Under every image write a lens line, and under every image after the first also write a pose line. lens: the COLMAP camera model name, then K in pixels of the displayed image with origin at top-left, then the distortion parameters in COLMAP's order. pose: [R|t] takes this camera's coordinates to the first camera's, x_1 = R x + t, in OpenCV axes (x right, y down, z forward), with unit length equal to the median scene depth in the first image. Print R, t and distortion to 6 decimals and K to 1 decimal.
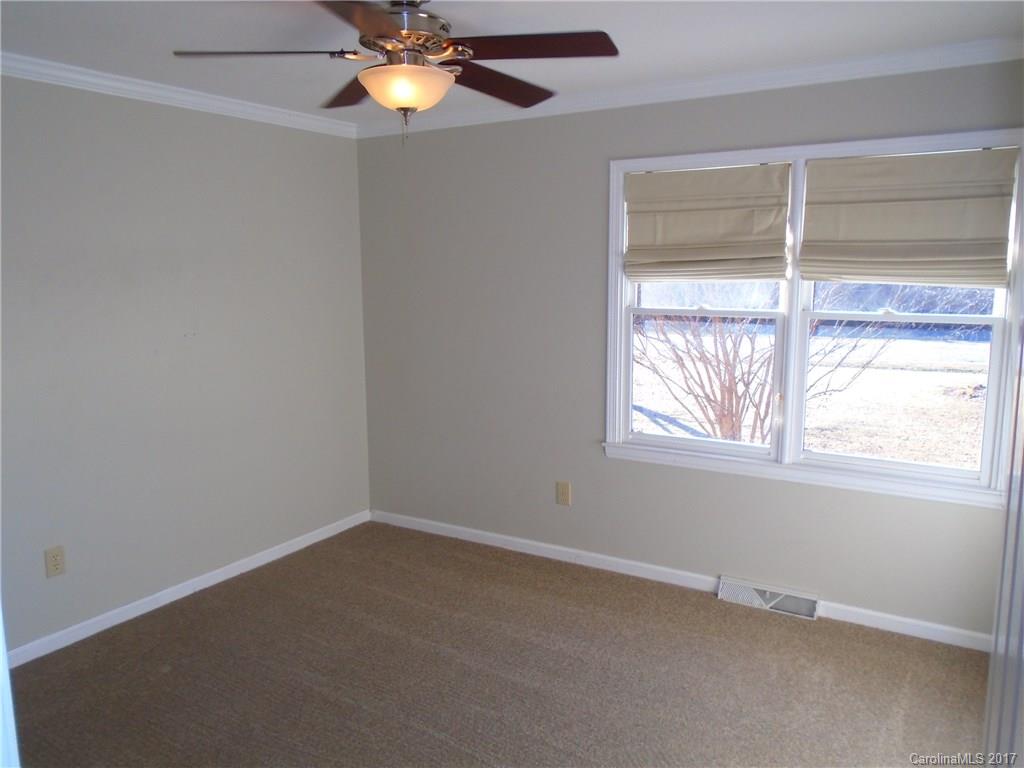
lens RADIAL K [[800.7, 0, 512.0], [0, 800.7, 384.0], [0, 0, 1]] dist [-0.011037, 0.002354]
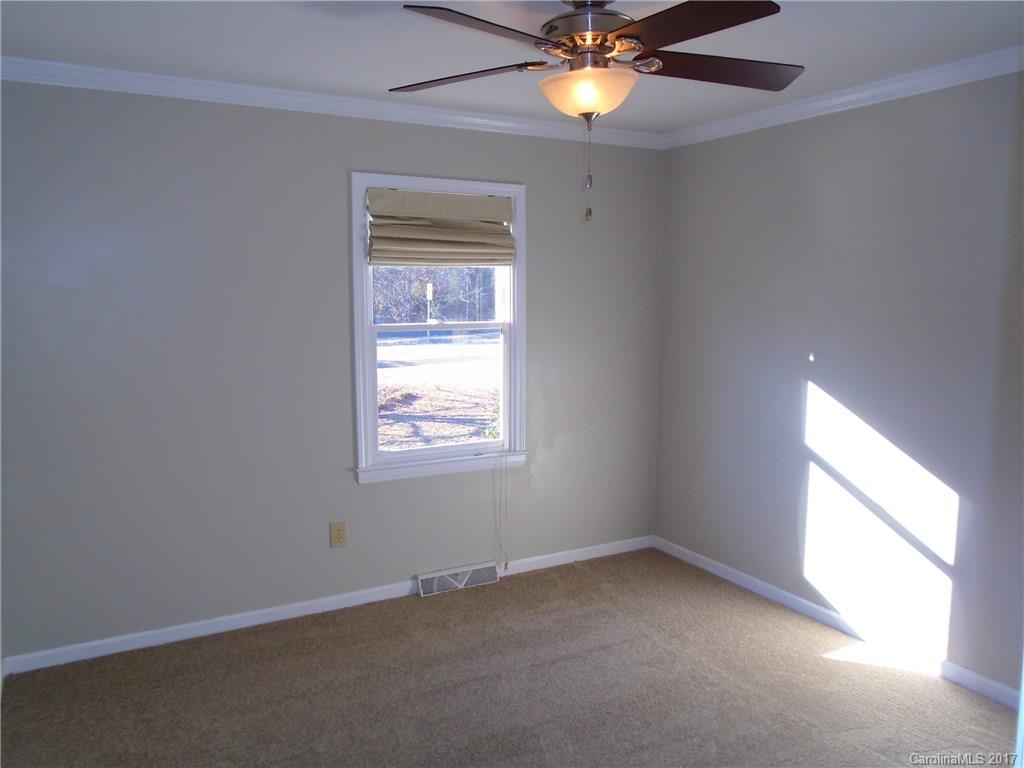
lens RADIAL K [[786.0, 0, 526.8], [0, 786.0, 387.4], [0, 0, 1]] dist [-0.001796, 0.030298]
pose [[0.485470, -0.108806, 0.867456, -0.611761], [0.122040, 0.990944, 0.055996, -0.052871], [-0.865693, 0.078680, 0.494353, 0.382398]]
